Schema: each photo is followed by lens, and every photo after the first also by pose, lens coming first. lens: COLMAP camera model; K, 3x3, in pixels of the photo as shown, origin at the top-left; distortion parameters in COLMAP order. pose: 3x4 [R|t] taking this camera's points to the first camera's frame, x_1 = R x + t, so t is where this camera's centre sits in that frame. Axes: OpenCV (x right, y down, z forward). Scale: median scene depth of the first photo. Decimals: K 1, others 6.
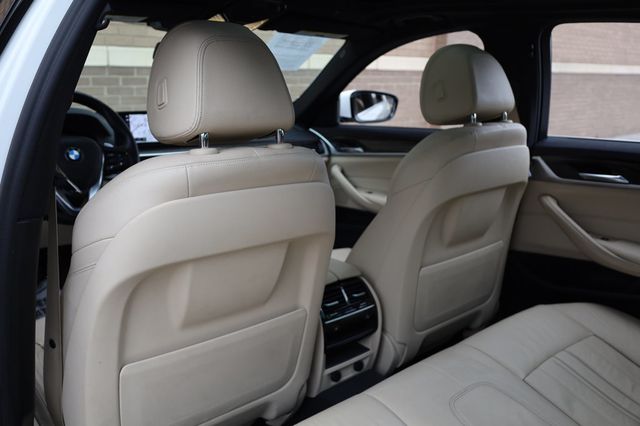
lens RADIAL K [[583.9, 0, 320.0], [0, 583.9, 213.0], [0, 0, 1]] dist [0.003396, -0.001230]
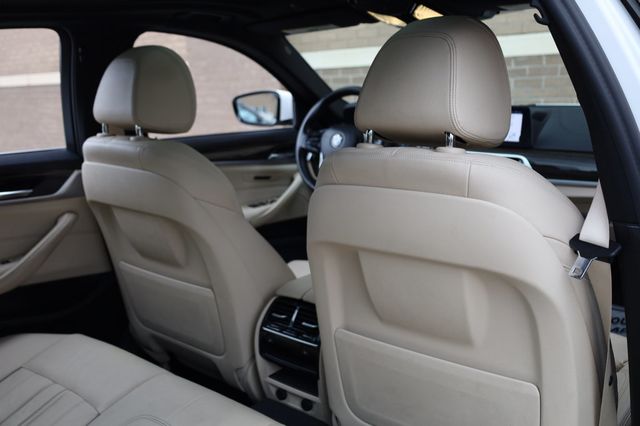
lens RADIAL K [[648.0, 0, 320.0], [0, 648.0, 213.0], [0, 0, 1]] dist [0.021782, 0.012839]
pose [[0.089549, 0.196461, -0.976414, 0.972519], [-0.179635, 0.967461, 0.178185, -0.196490], [0.979649, 0.159442, 0.121927, 0.861255]]
